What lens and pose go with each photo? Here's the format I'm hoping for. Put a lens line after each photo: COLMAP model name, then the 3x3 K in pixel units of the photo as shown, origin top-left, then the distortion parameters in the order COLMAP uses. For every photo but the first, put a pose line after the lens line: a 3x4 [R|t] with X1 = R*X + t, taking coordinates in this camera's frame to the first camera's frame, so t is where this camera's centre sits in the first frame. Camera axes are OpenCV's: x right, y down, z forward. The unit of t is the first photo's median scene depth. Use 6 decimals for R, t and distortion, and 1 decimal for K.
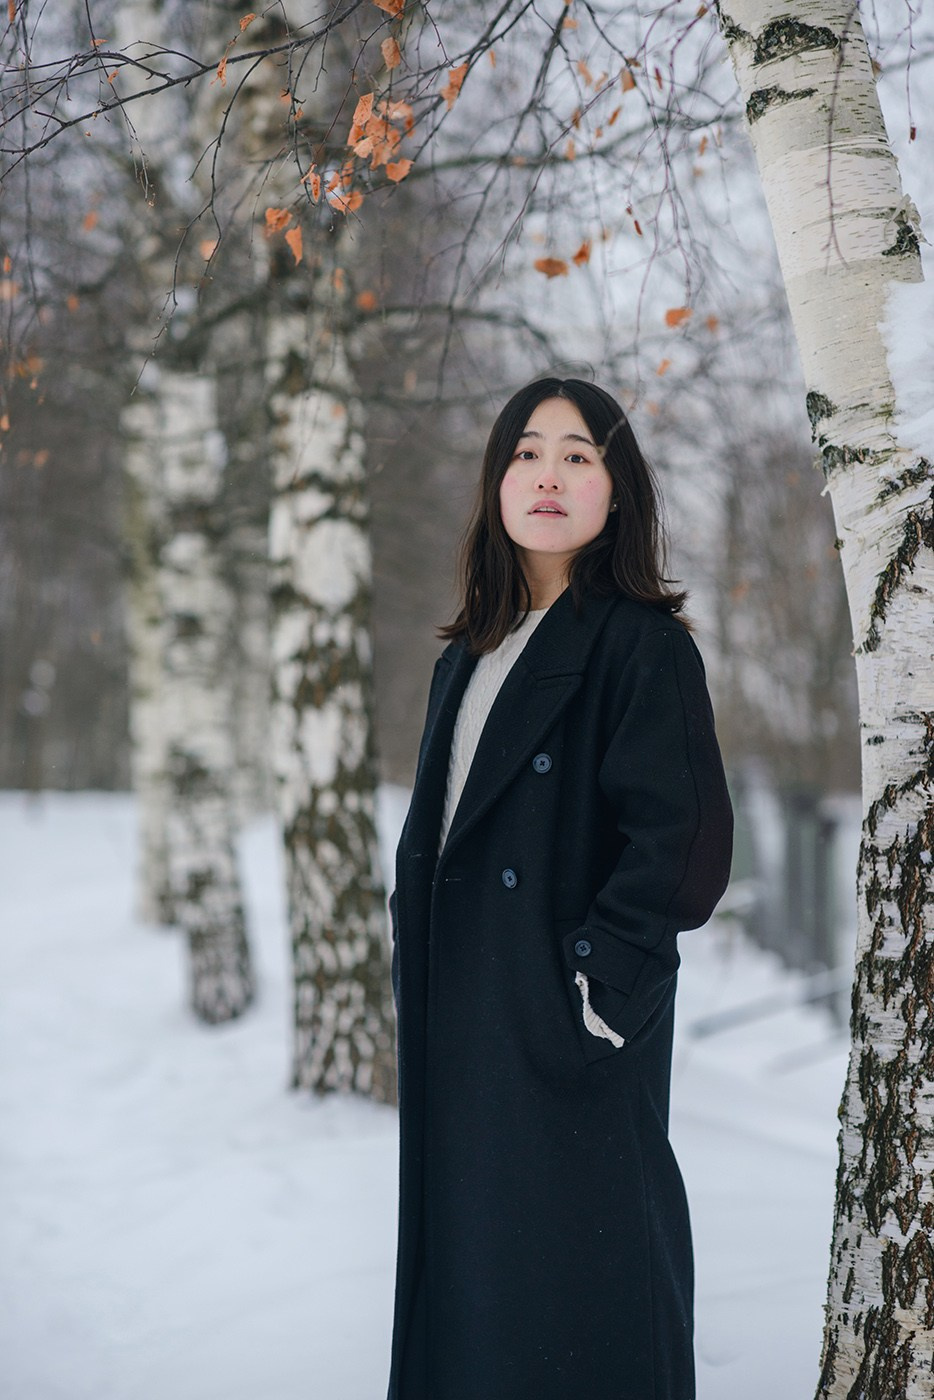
lens RADIAL K [[3377.8, 0, 464.8], [0, 3377.8, 703.7], [0, 0, 1]] dist [-0.132871, 0.000000]
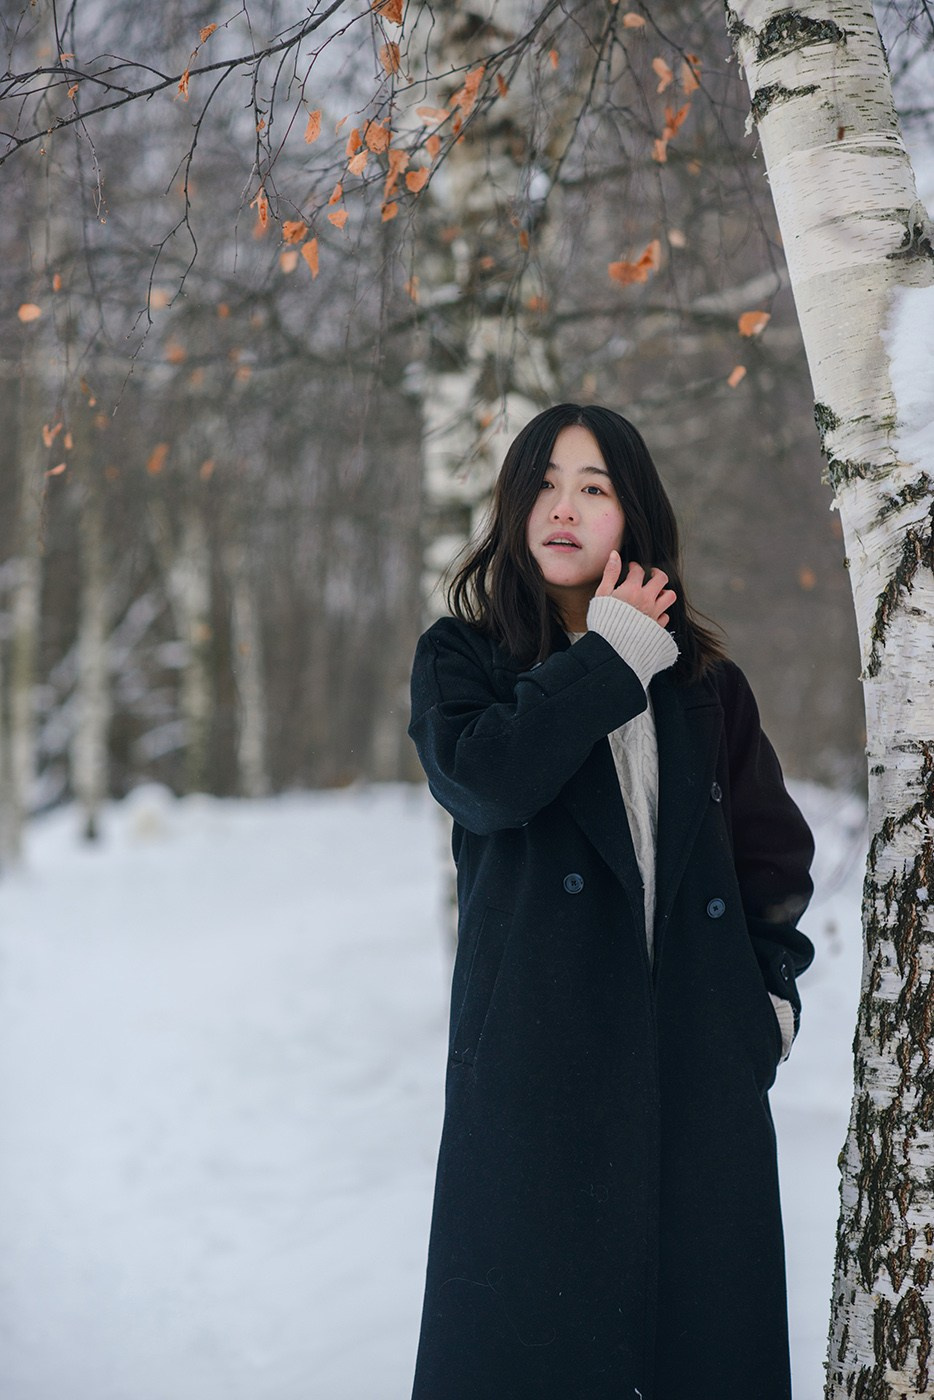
lens RADIAL K [[3377.8, 0, 470.5], [0, 3377.8, 701.1], [0, 0, 1]] dist [-0.132871, 0.000000]
pose [[0.992286, -0.002038, -0.123956, 0.126091], [0.002351, 0.999994, 0.002377, -0.011141], [0.123950, -0.002650, 0.992285, 0.043121]]
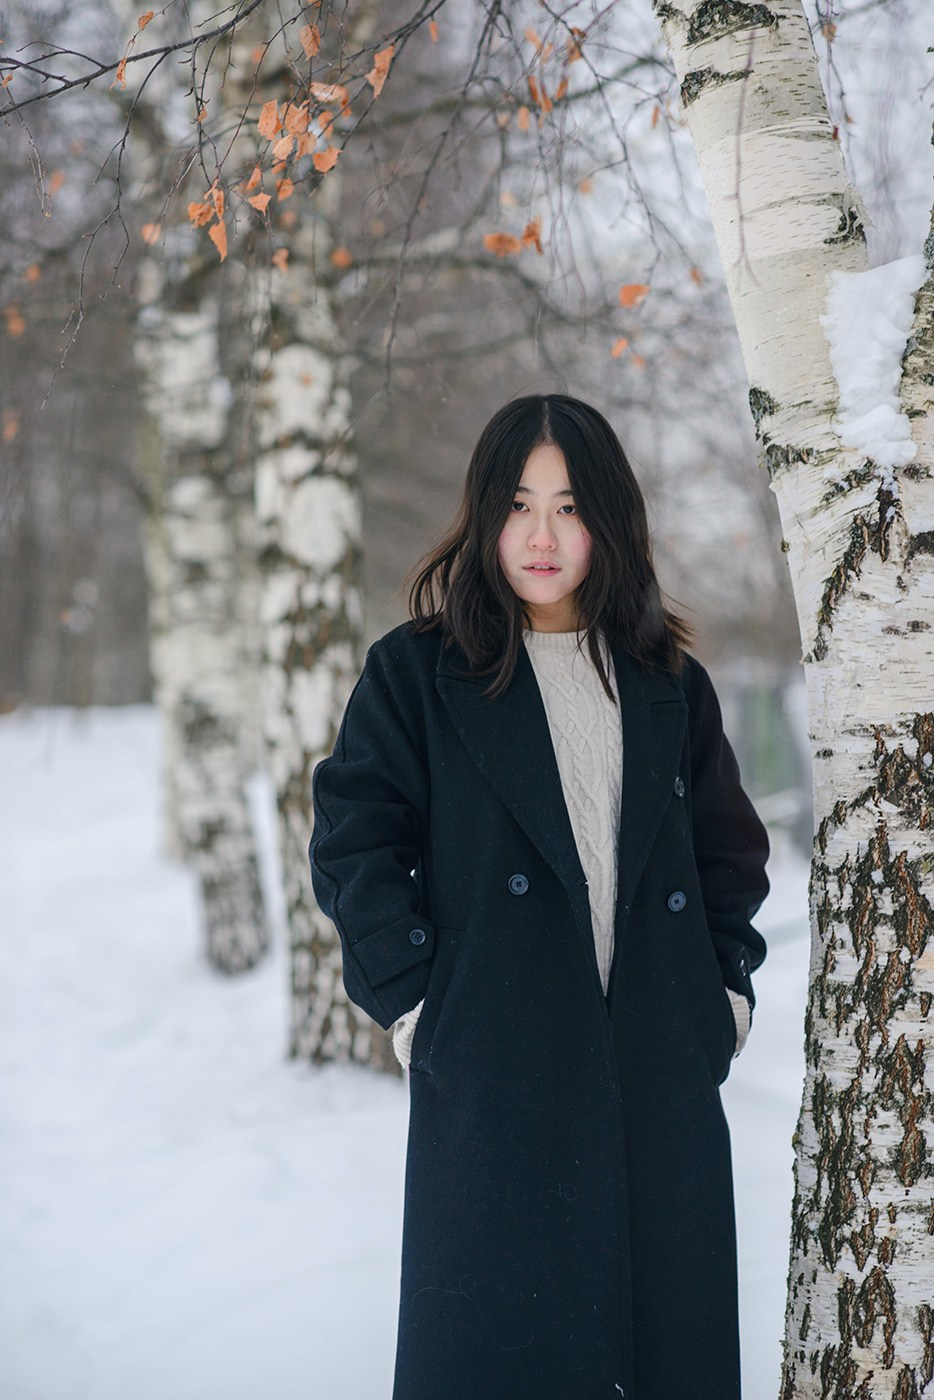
lens RADIAL K [[3377.8, 0, 461.5], [0, 3377.8, 700.1], [0, 0, 1]] dist [-0.132871, 0.000000]
pose [[0.999635, -0.019848, -0.018307, 0.036657], [0.020374, 0.999373, 0.028964, -0.034193], [0.017721, -0.029326, 0.999413, 0.042035]]
